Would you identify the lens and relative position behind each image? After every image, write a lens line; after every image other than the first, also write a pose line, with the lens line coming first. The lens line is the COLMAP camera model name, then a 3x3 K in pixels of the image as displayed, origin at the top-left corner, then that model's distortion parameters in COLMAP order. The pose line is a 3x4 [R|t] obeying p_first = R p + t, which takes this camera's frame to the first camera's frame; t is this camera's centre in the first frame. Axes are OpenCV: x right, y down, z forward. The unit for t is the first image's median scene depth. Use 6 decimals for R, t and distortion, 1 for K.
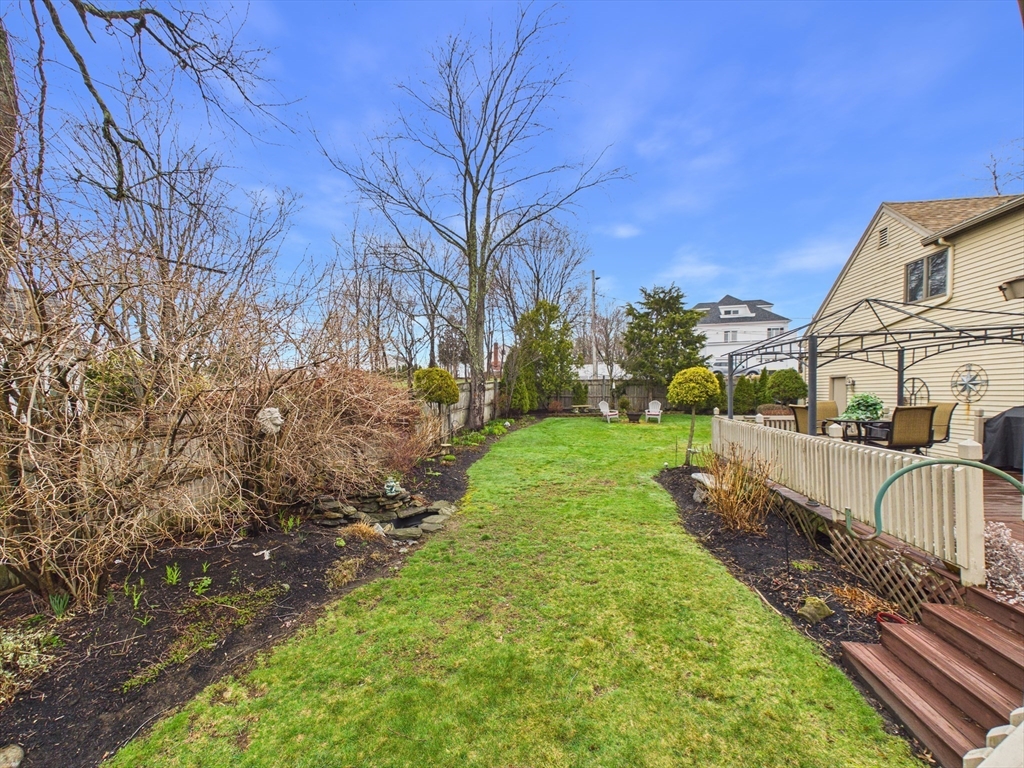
lens RADIAL K [[411.2, 0, 511.0], [0, 411.2, 398.5], [0, 0, 1]] dist [0.000702, -0.000118]
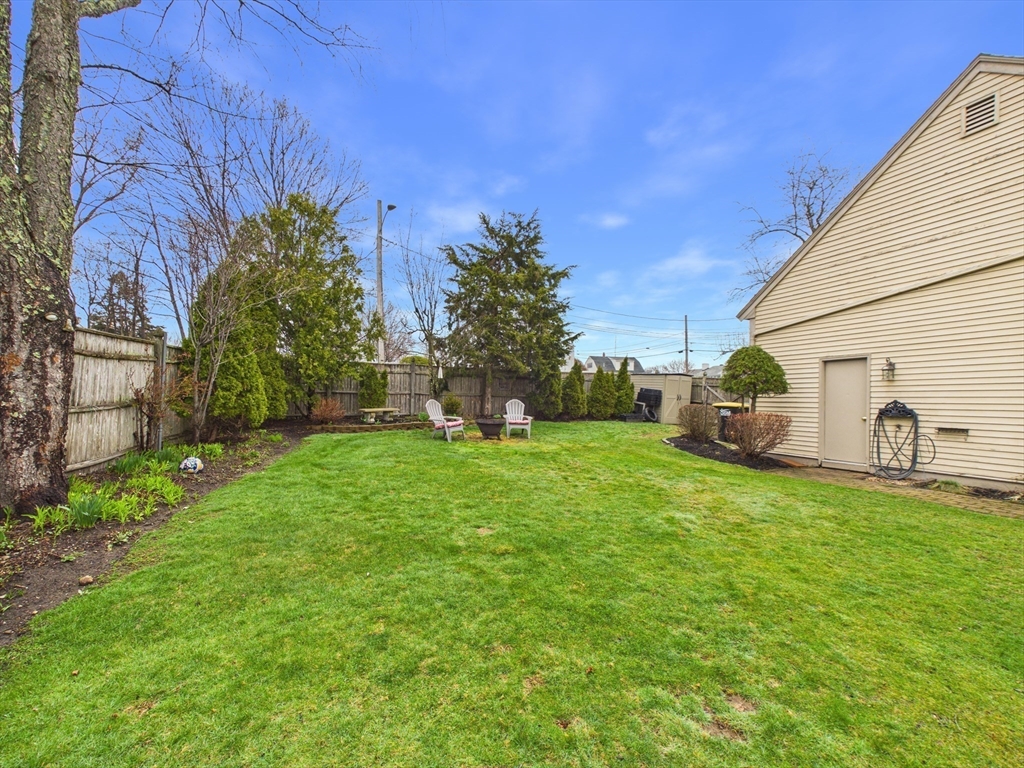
lens RADIAL K [[411.2, 0, 514.0], [0, 411.2, 405.7], [0, 0, 1]] dist [0.000702, -0.000118]
pose [[0.826179, 0.000200, 0.563408, 0.016314], [-0.002696, 0.999990, 0.003597, 0.012168], [-0.563401, -0.004491, 0.826171, 0.519031]]
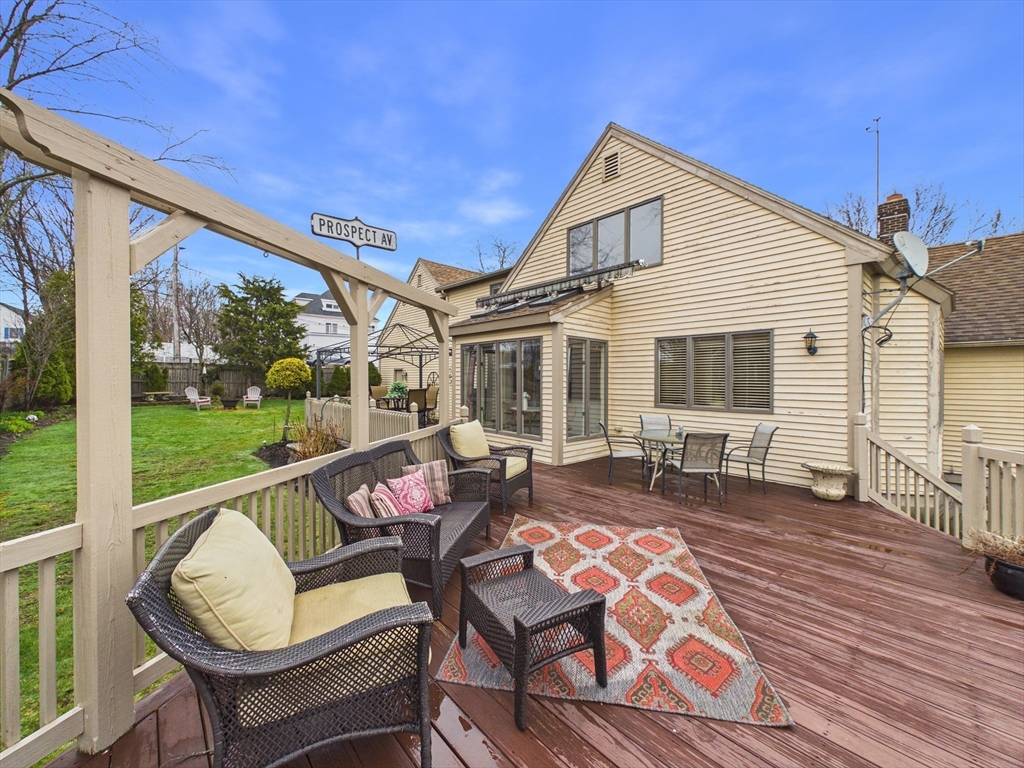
lens RADIAL K [[411.2, 0, 512.3], [0, 411.2, 384.6], [0, 0, 1]] dist [0.000702, -0.000118]
pose [[0.623982, 0.004148, 0.781427, -0.044002], [-0.002837, 0.999991, -0.003043, 0.001657], [-0.781433, -0.000318, 0.623989, -0.127327]]
